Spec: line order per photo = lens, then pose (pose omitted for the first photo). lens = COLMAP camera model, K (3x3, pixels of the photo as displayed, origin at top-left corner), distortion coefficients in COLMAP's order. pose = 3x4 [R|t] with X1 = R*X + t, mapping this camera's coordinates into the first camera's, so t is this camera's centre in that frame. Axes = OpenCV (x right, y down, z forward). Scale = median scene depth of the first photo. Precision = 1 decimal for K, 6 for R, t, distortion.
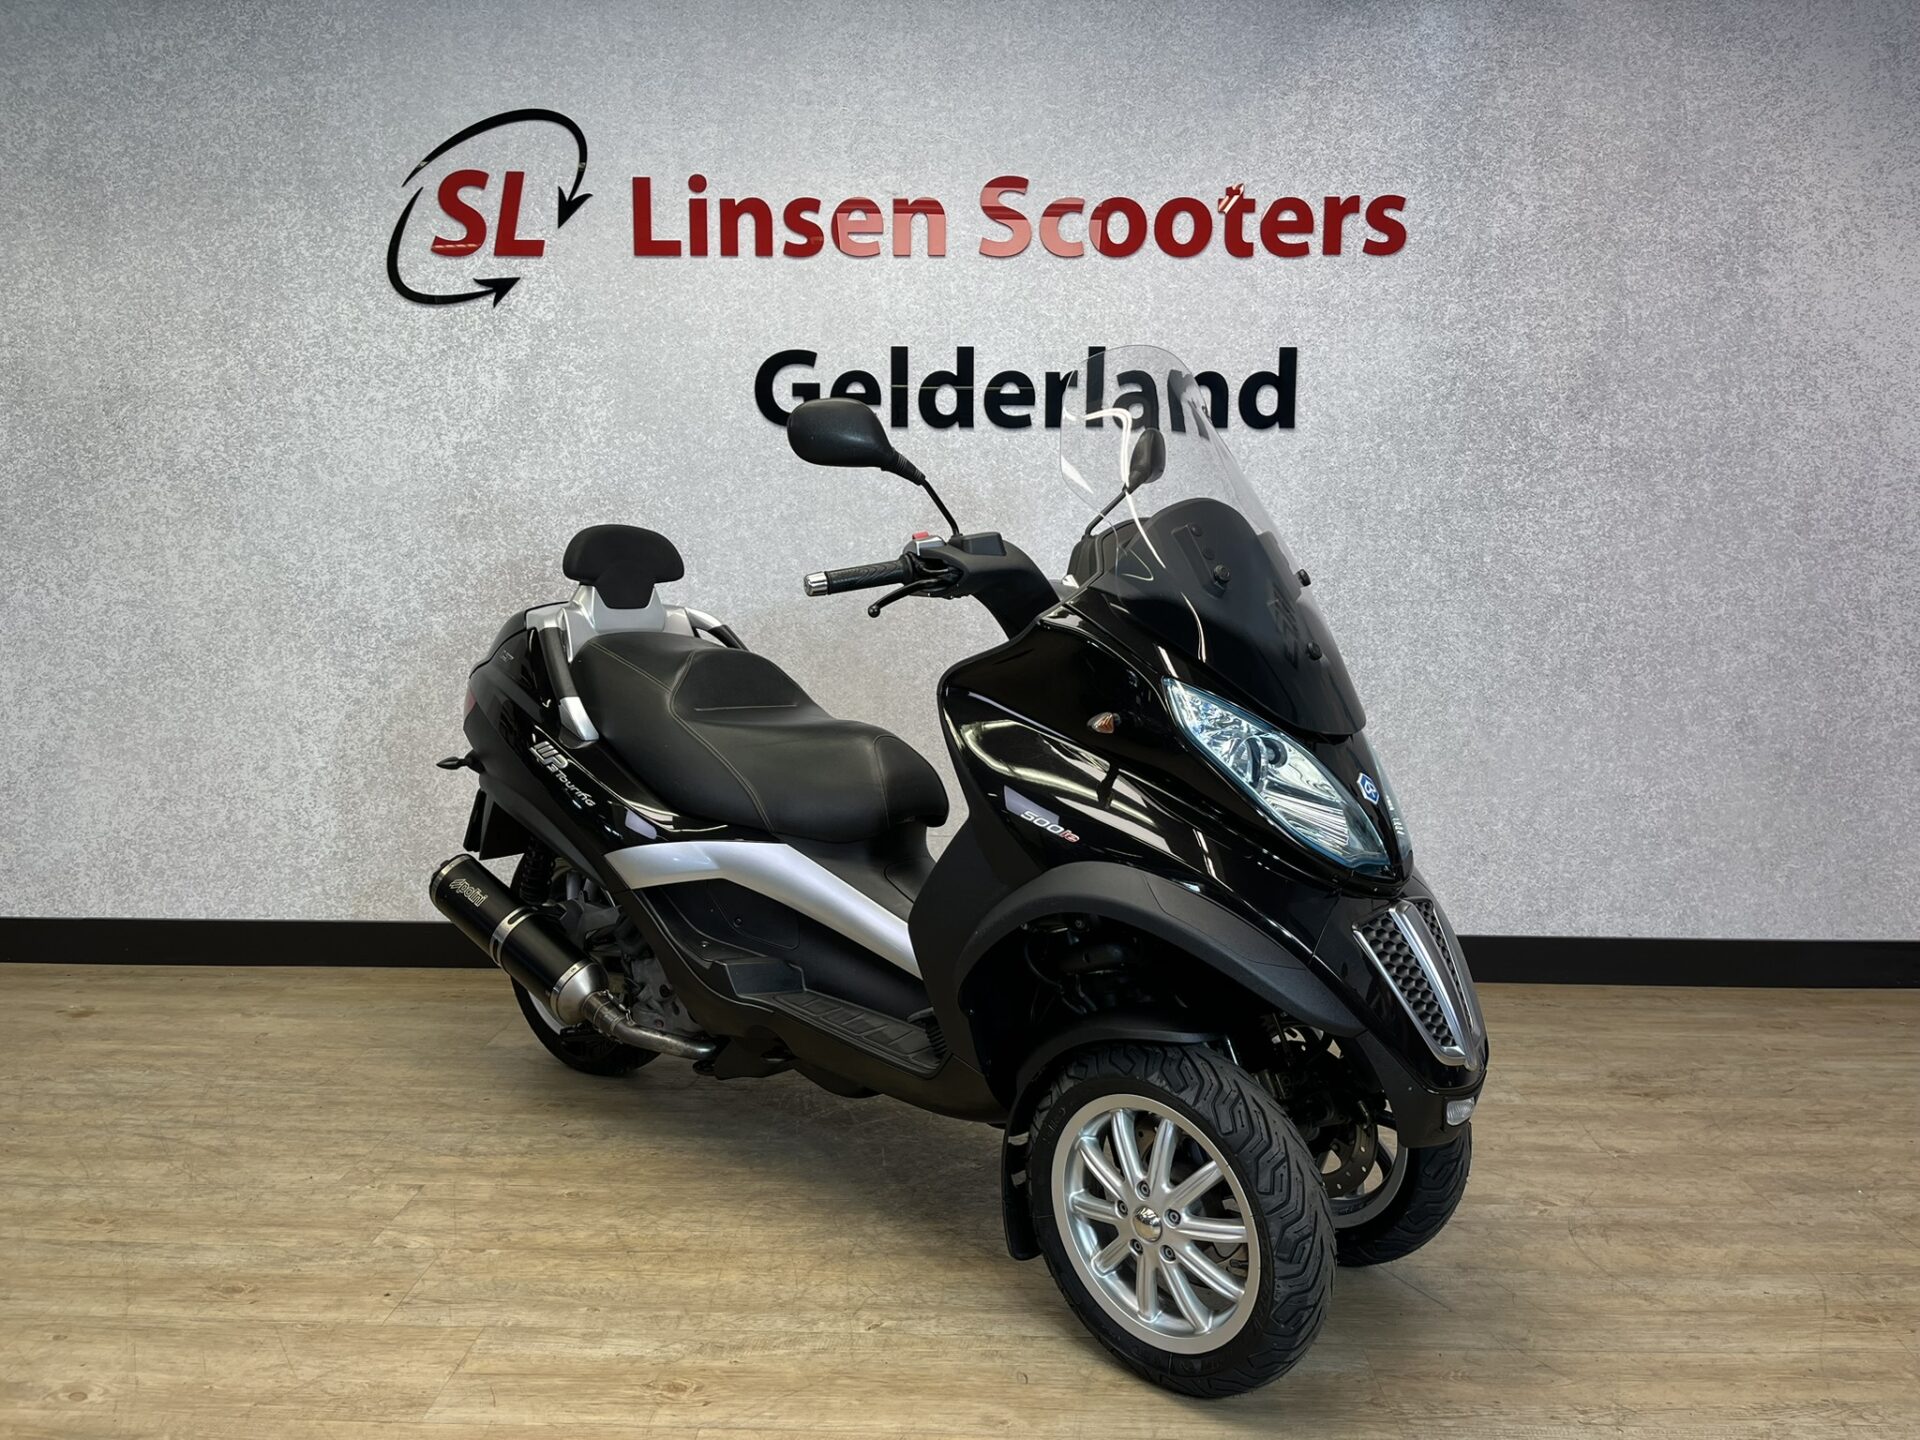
lens RADIAL K [[1409.8, 0, 962.1], [0, 1409.8, 722.8], [0, 0, 1]] dist [0.087560, -0.124303]
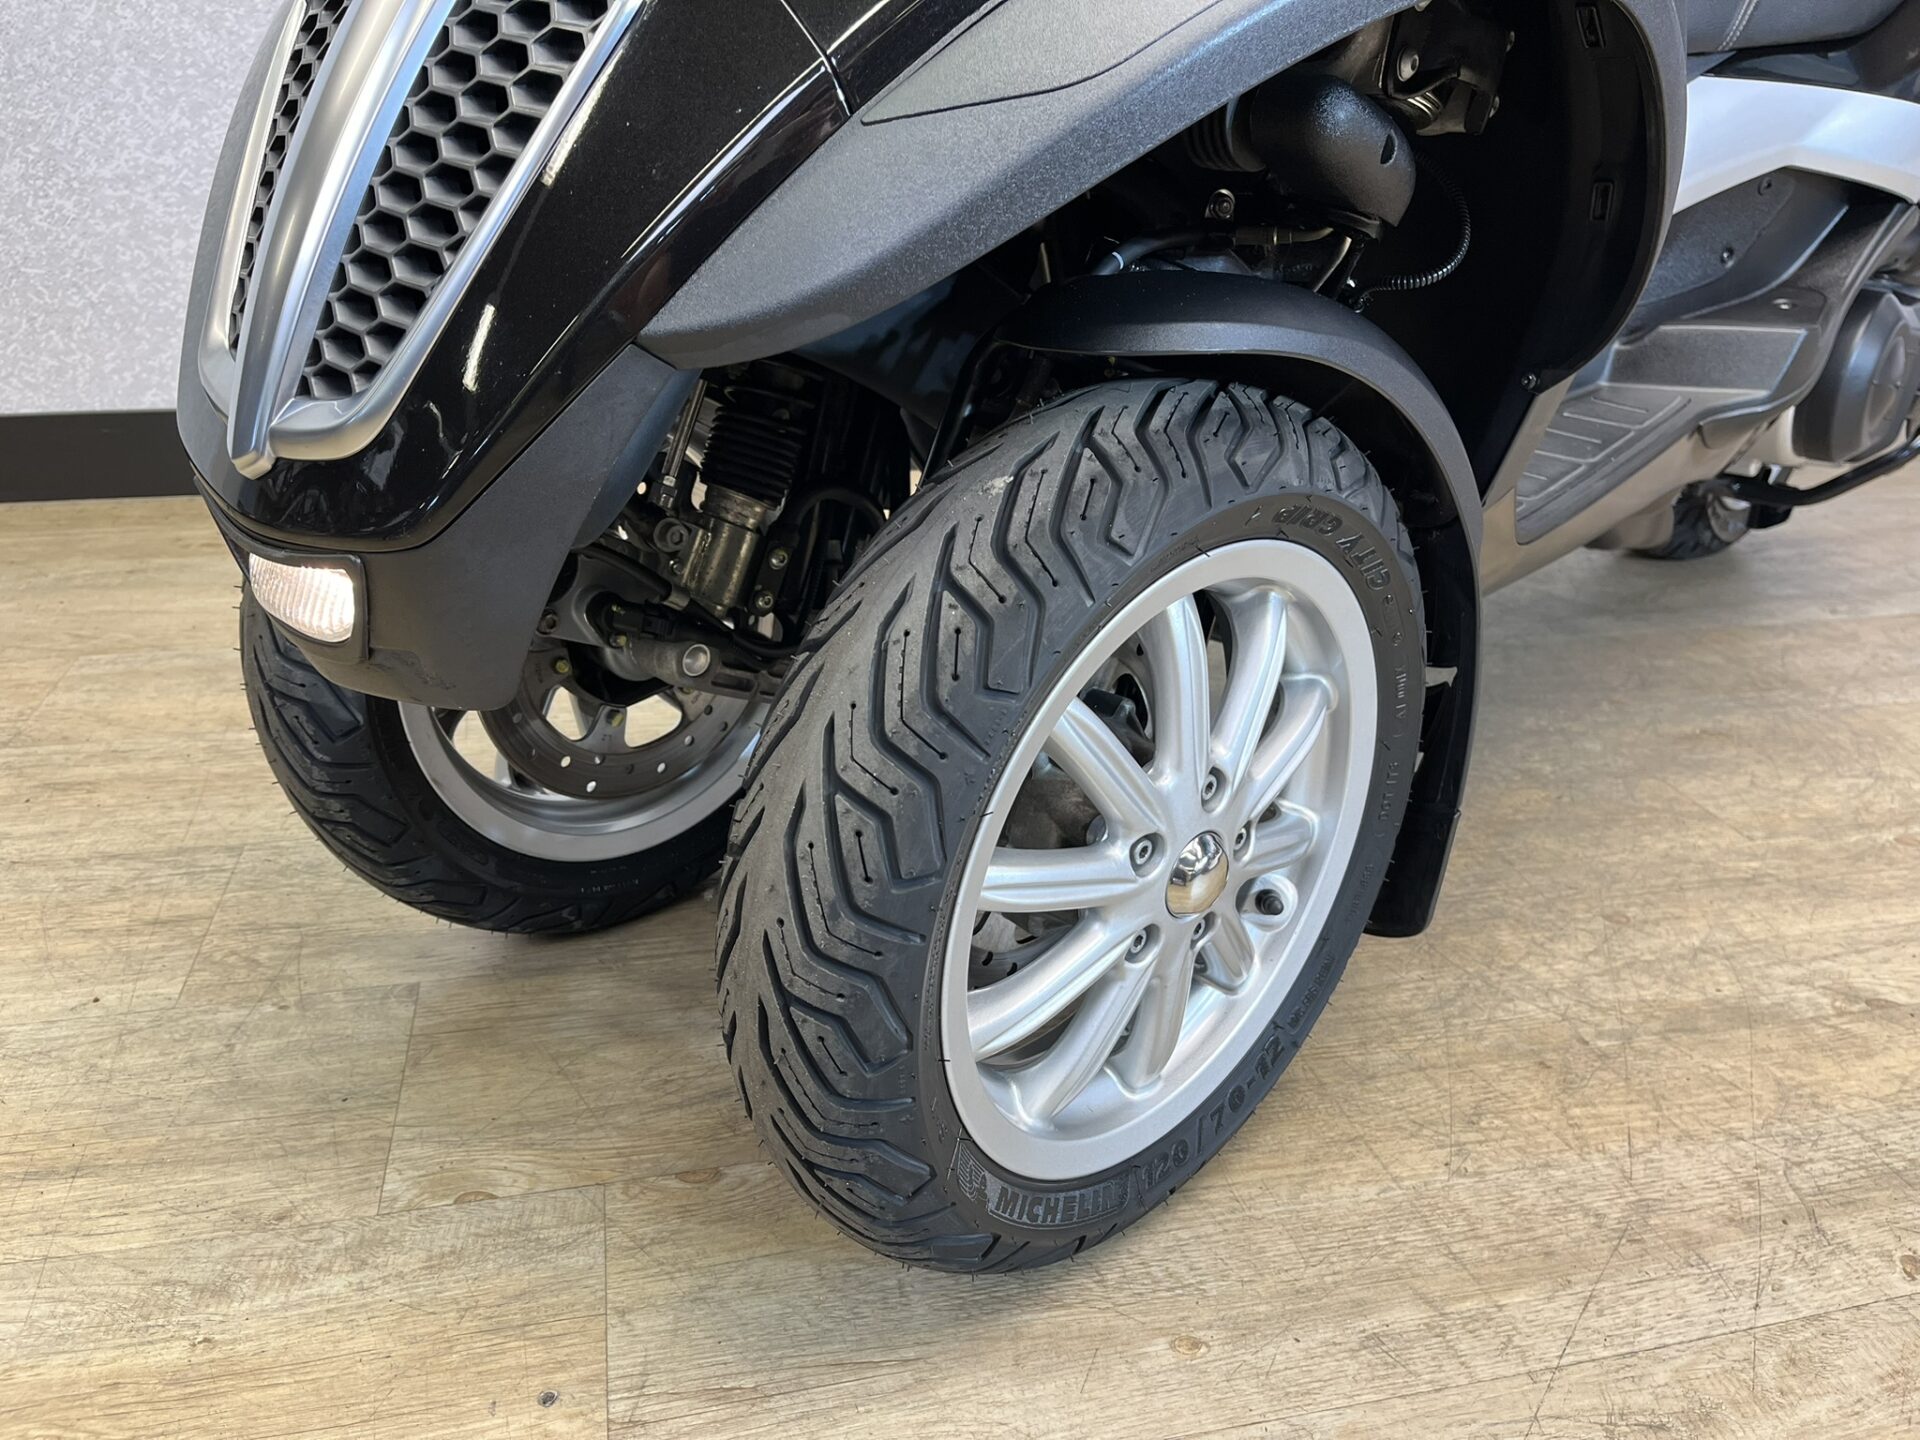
lens RADIAL K [[1465.8, 0, 930.9], [0, 1465.8, 683.0], [0, 0, 1]] dist [0.039767, -0.077143]
pose [[0.970089, -0.085583, 0.227164, -0.224415], [0.016103, 0.956418, 0.291558, 0.087642], [-0.242216, -0.279179, 0.929188, 0.422584]]
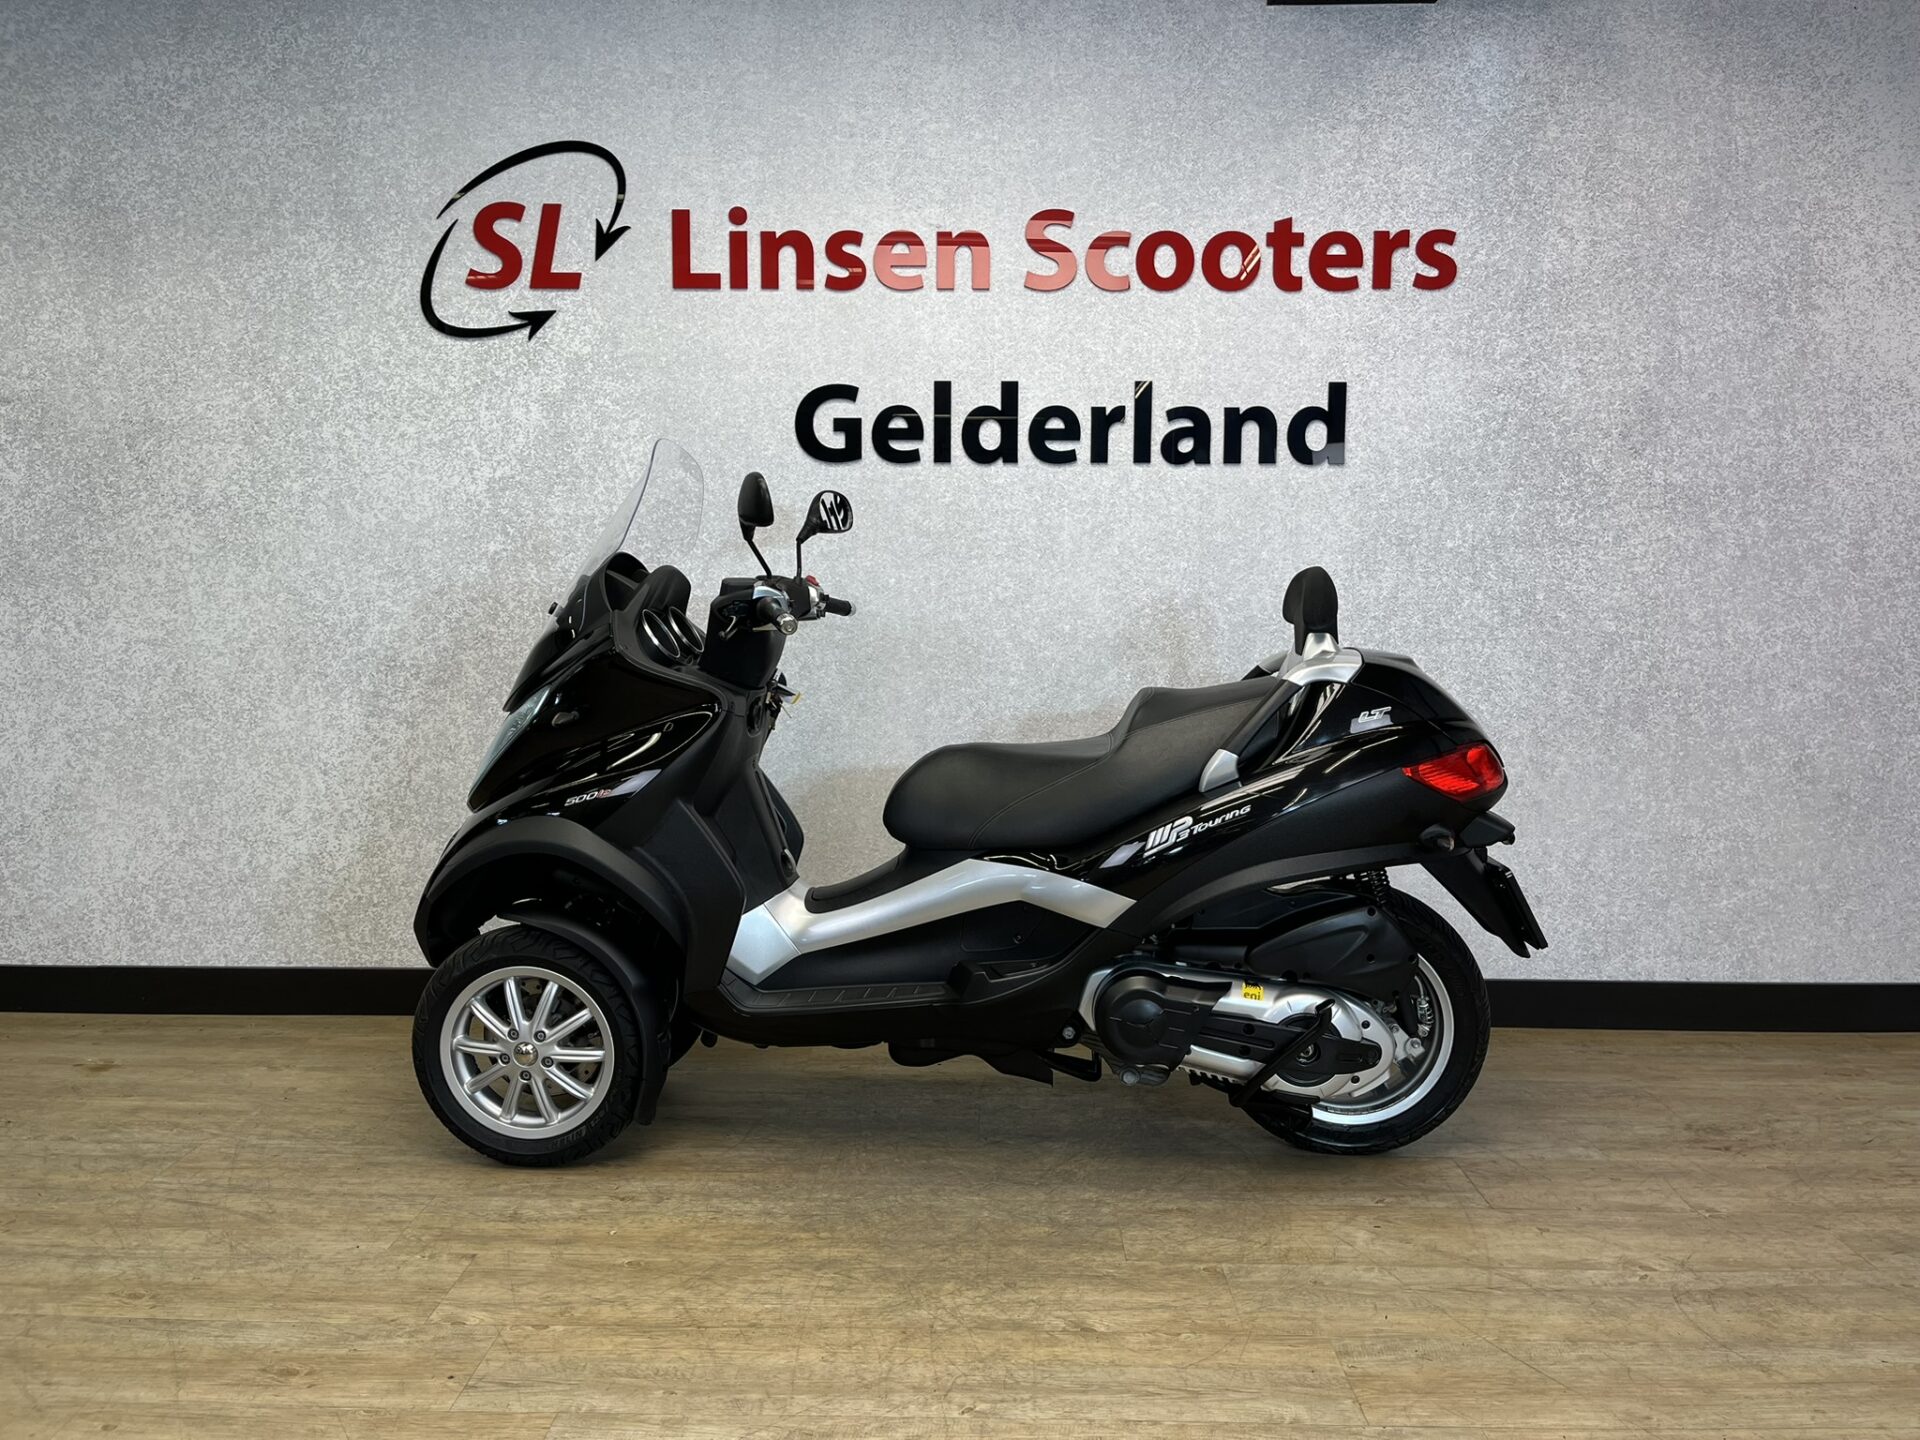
lens RADIAL K [[1411.3, 0, 960.0], [0, 1411.3, 720.0], [0, 0, 1]] dist [0.086496, -0.123718]
pose [[0.999935, -0.001133, 0.011342, -0.043856], [0.001371, 0.999778, -0.021031, -0.009472], [-0.011316, 0.021045, 0.999714, 0.021480]]
